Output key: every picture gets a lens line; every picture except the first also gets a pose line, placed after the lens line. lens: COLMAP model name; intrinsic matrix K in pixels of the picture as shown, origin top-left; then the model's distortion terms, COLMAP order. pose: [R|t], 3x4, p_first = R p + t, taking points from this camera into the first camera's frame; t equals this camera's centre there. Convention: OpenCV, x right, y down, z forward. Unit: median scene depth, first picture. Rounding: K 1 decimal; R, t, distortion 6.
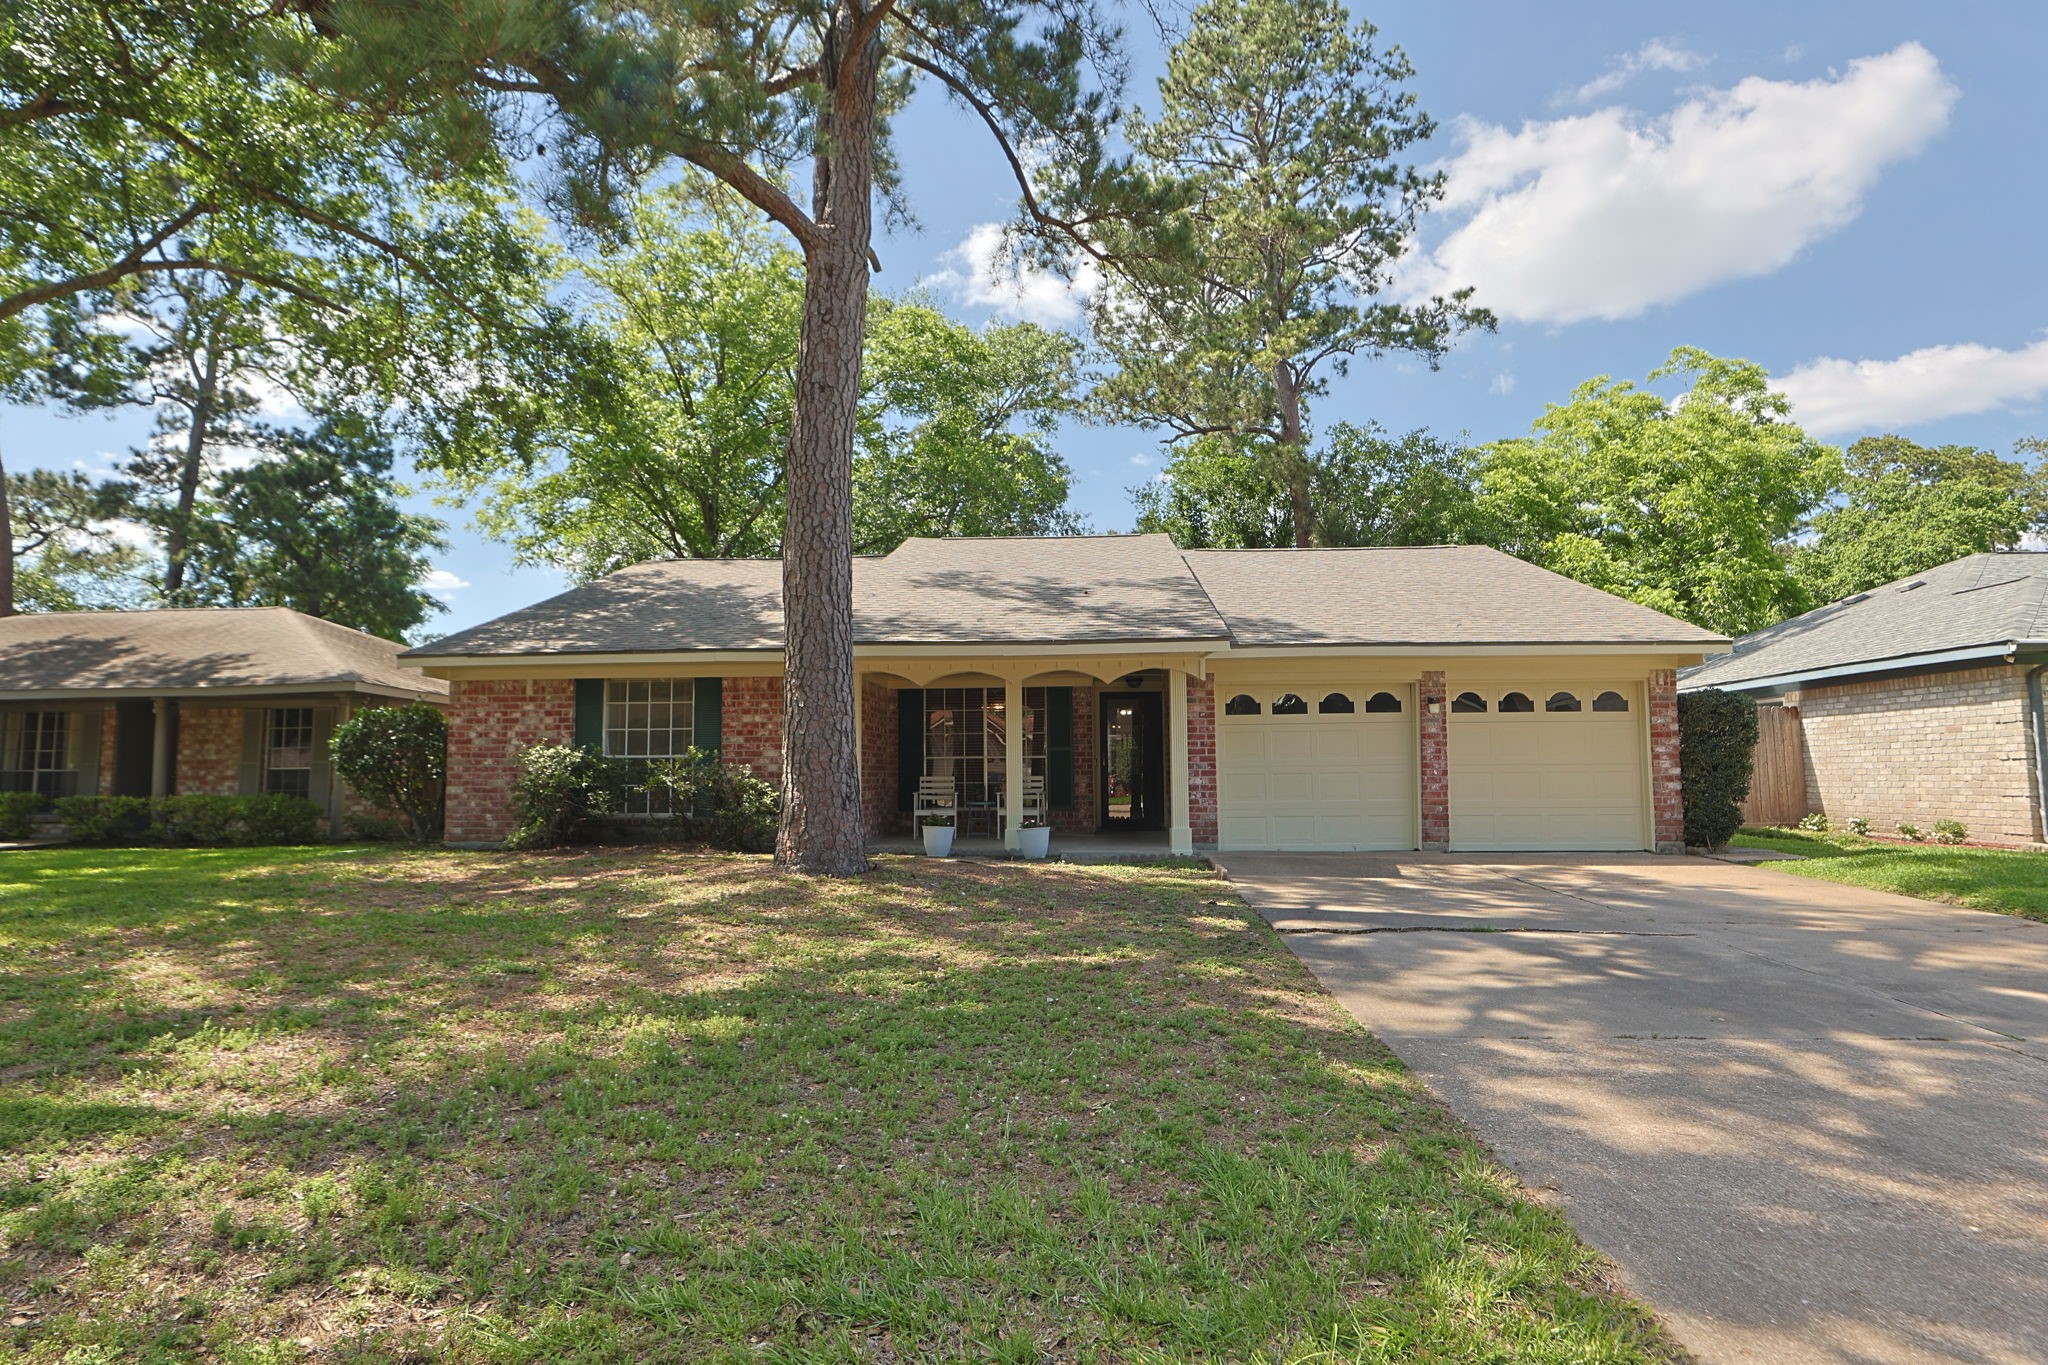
lens RADIAL K [[913.9, 0, 1028.8], [0, 913.9, 690.6], [0, 0, 1]] dist [-0.010635, 0.001853]
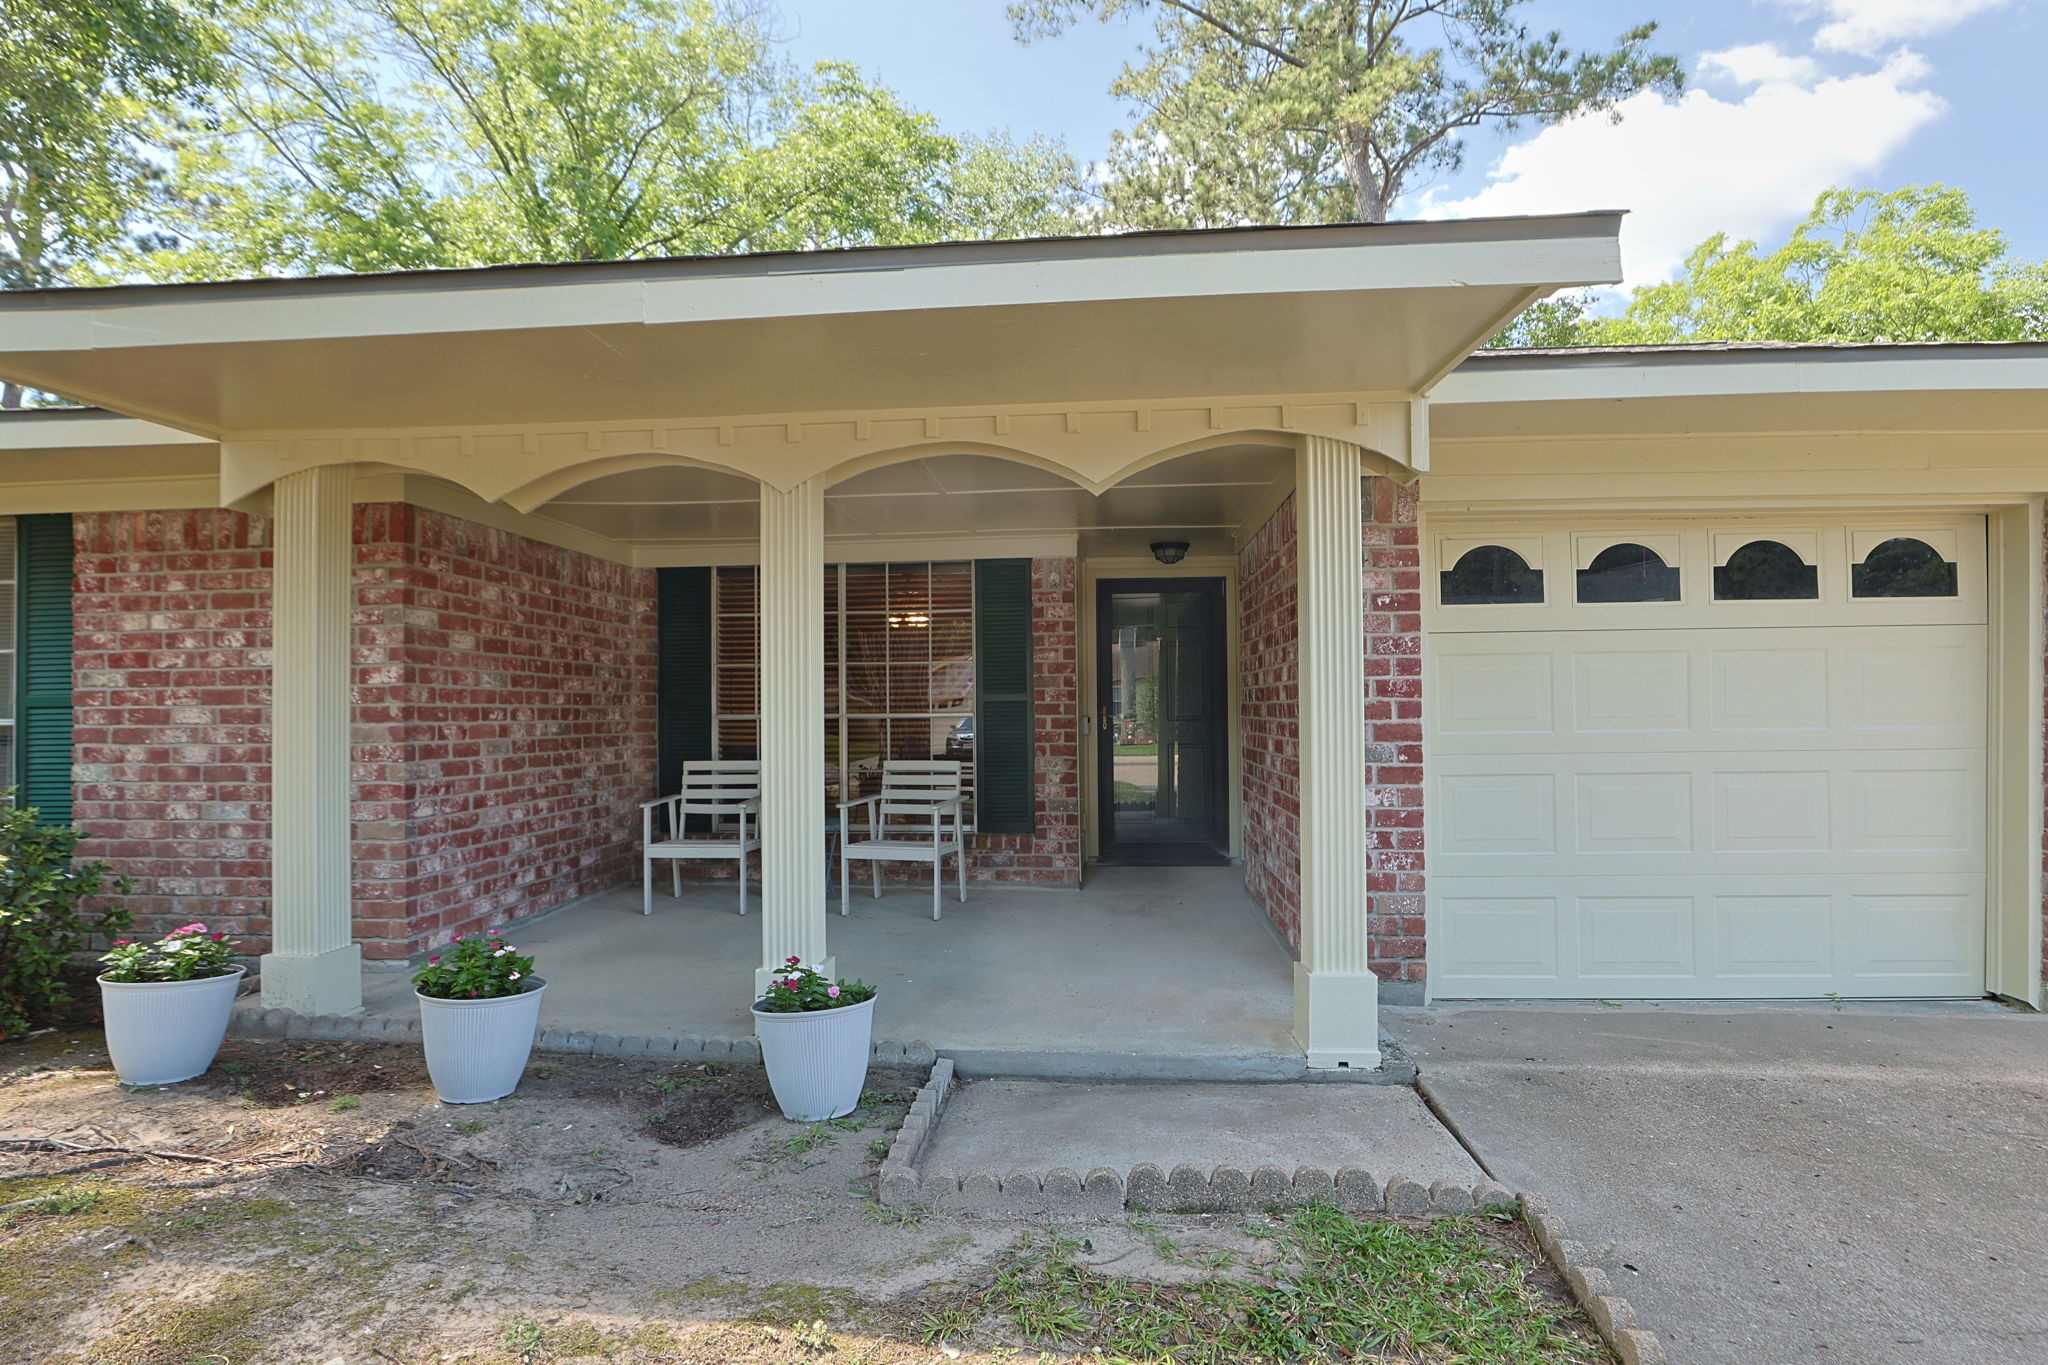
lens RADIAL K [[876.7, 0, 1026.7], [0, 876.7, 677.7], [0, 0, 1]] dist [-0.013727, 0.001860]
pose [[0.999573, -0.002769, -0.029083, 0.065857], [0.004315, 0.998573, 0.053237, 0.035358], [0.028894, -0.053339, 0.998158, 0.646766]]
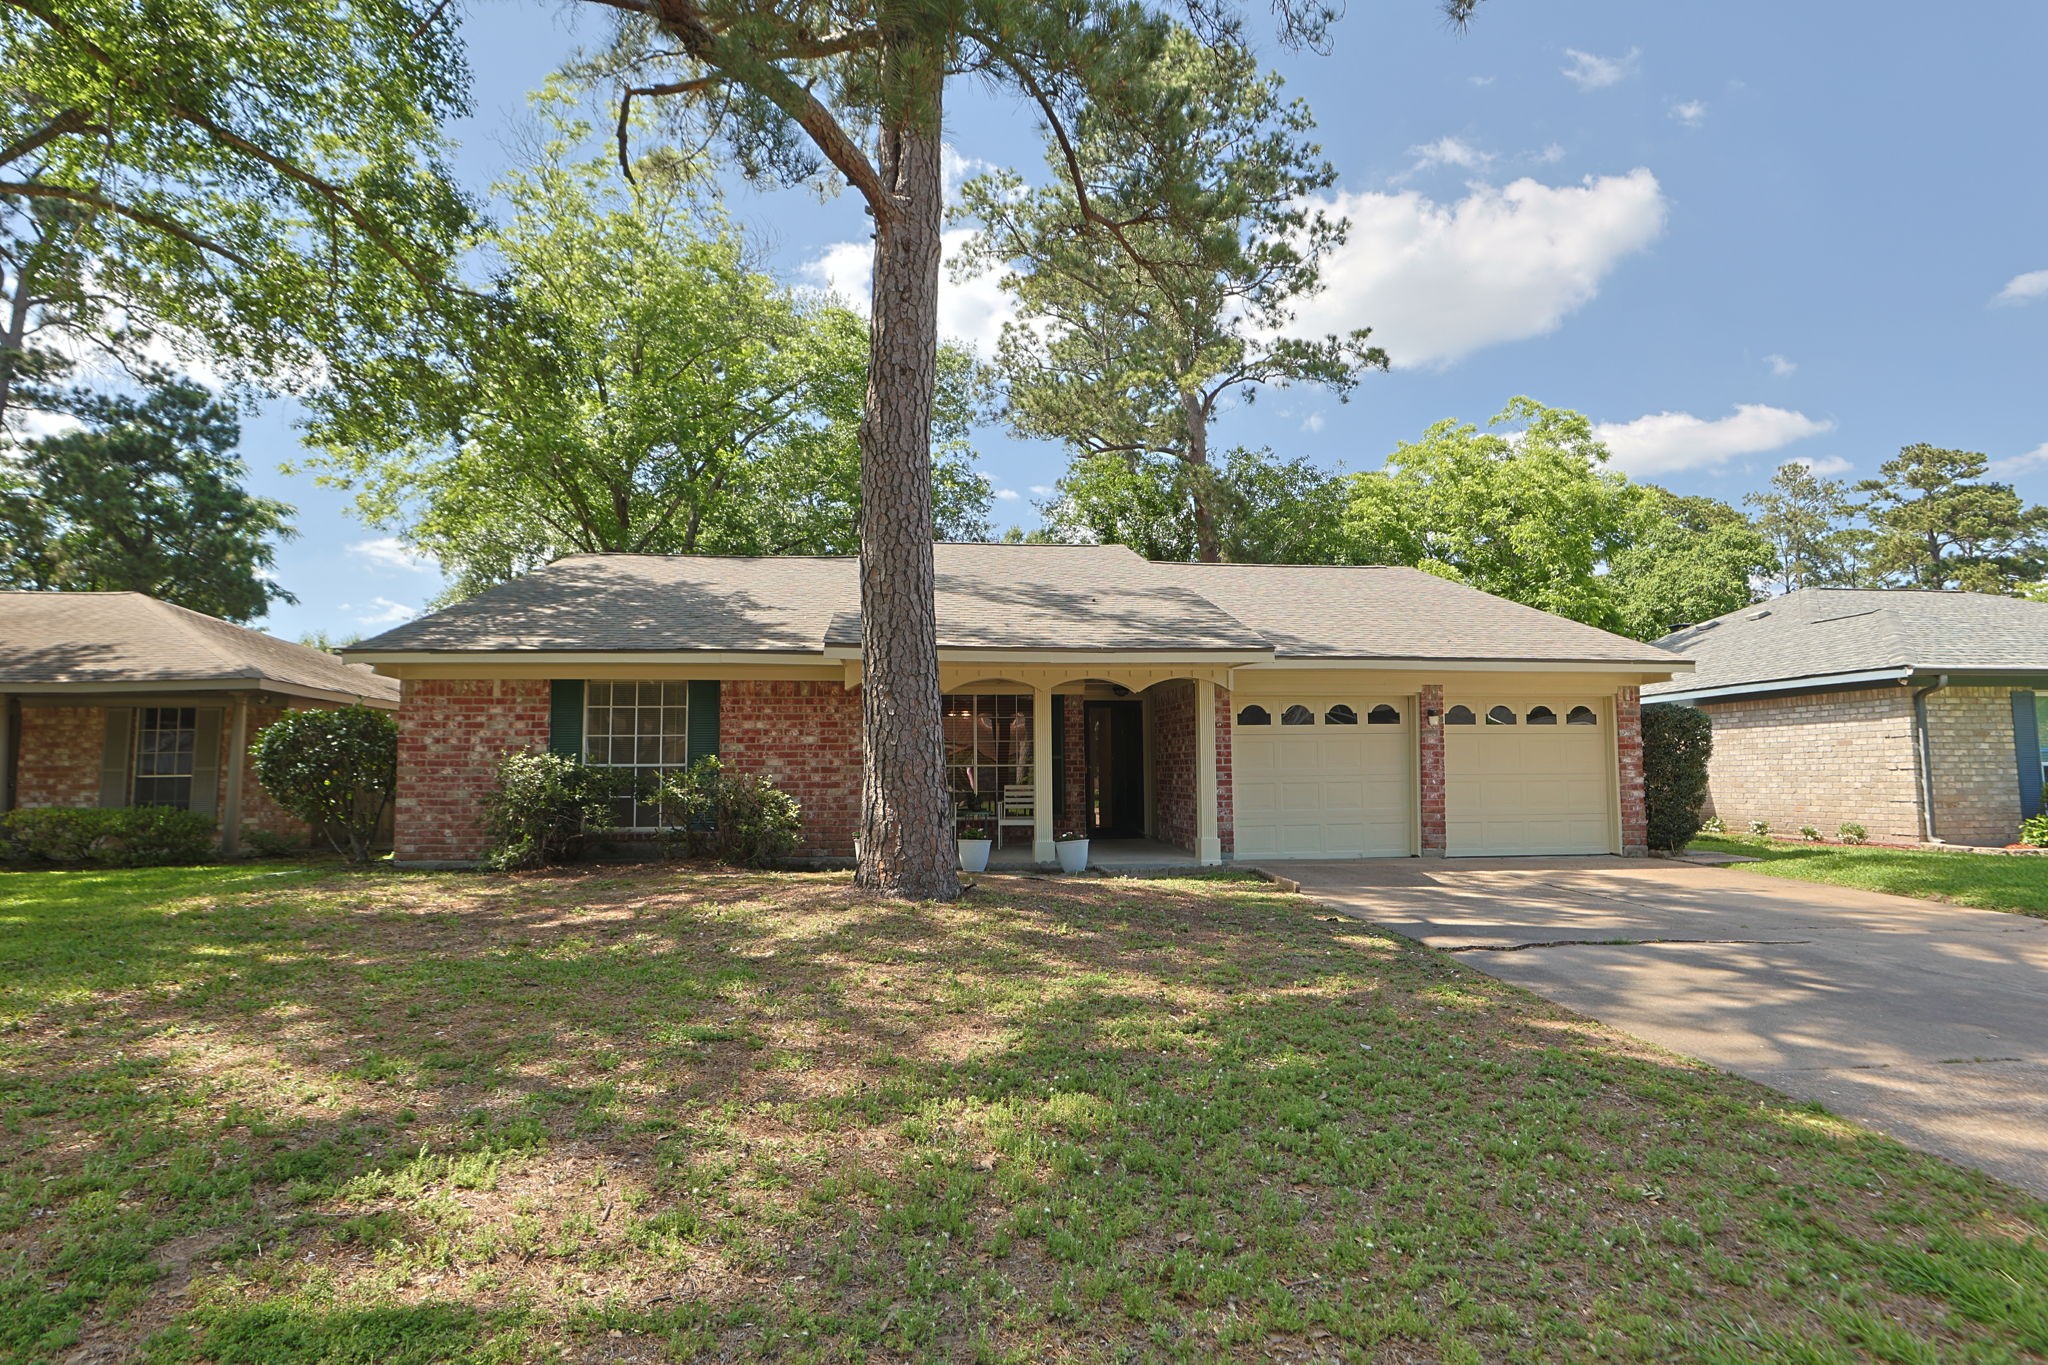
lens RADIAL K [[876.7, 0, 1002.6], [0, 876.7, 693.7], [0, 0, 1]] dist [-0.013727, 0.001860]
pose [[0.990025, 0.012661, 0.140324, -0.174608], [-0.012336, 0.999919, -0.003185, -0.001534], [-0.140353, 0.001422, 0.990100, 0.075987]]
